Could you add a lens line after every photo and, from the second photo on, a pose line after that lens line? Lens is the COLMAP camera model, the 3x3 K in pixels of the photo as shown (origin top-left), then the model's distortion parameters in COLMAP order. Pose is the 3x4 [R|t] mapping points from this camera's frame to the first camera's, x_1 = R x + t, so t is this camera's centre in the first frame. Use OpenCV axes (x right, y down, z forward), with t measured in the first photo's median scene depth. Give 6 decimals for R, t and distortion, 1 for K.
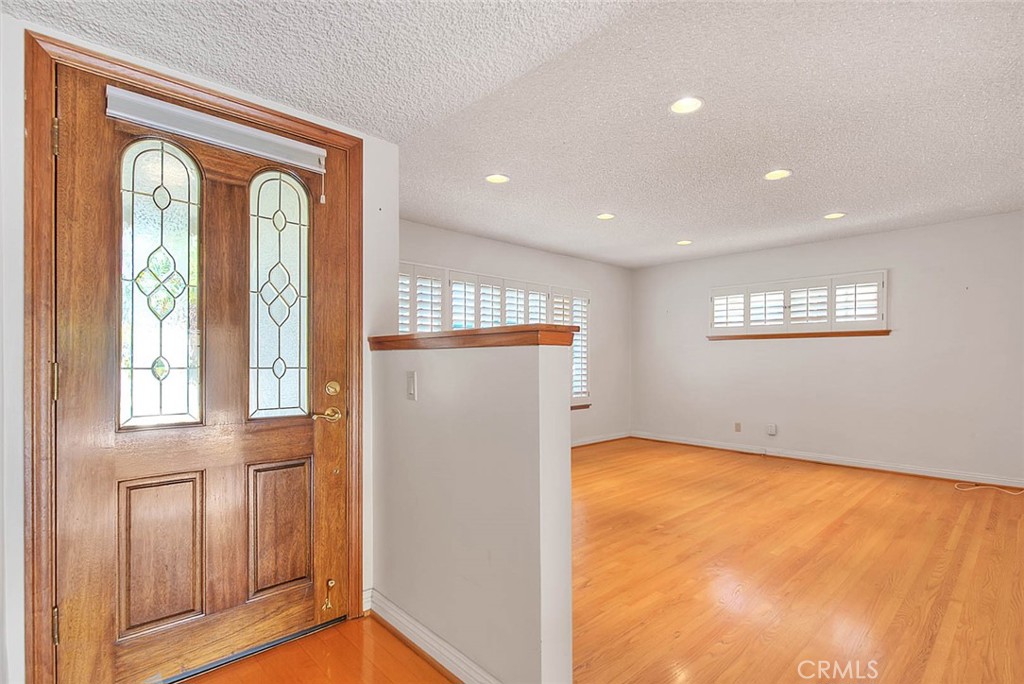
lens RADIAL K [[477.5, 0, 509.5], [0, 477.5, 369.9], [0, 0, 1]] dist [-0.018653, -0.001301]
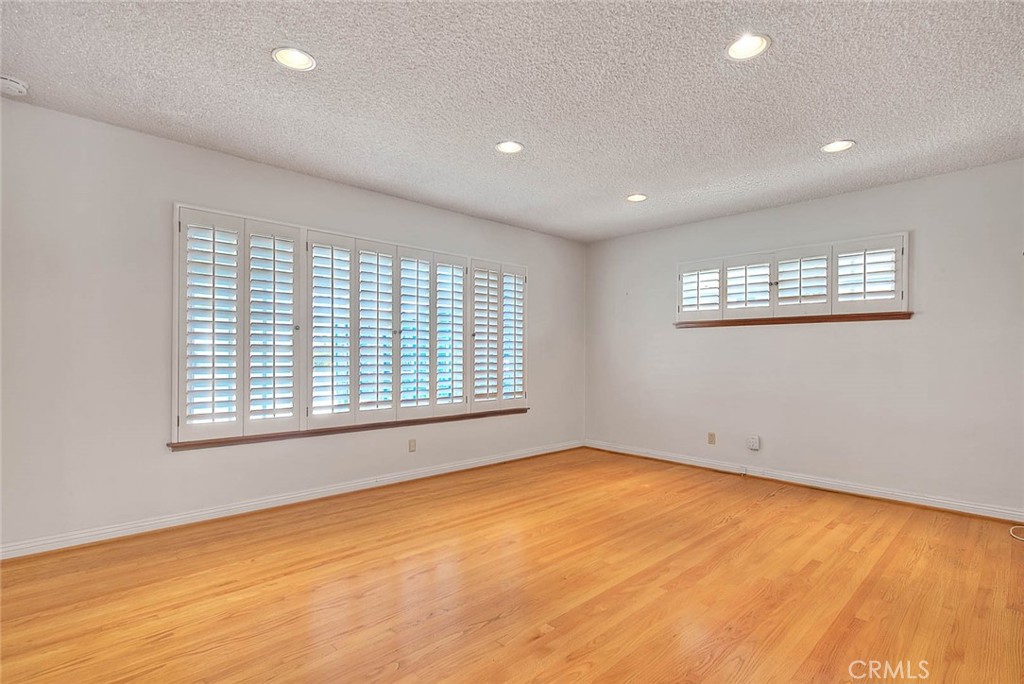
lens RADIAL K [[477.5, 0, 497.8], [0, 477.5, 363.1], [0, 0, 1]] dist [-0.018653, -0.001301]
pose [[0.999941, 0.001870, -0.010677, 0.165197], [-0.001901, 0.999994, -0.002838, -0.000926], [0.010671, 0.002858, 0.999939, 0.255756]]
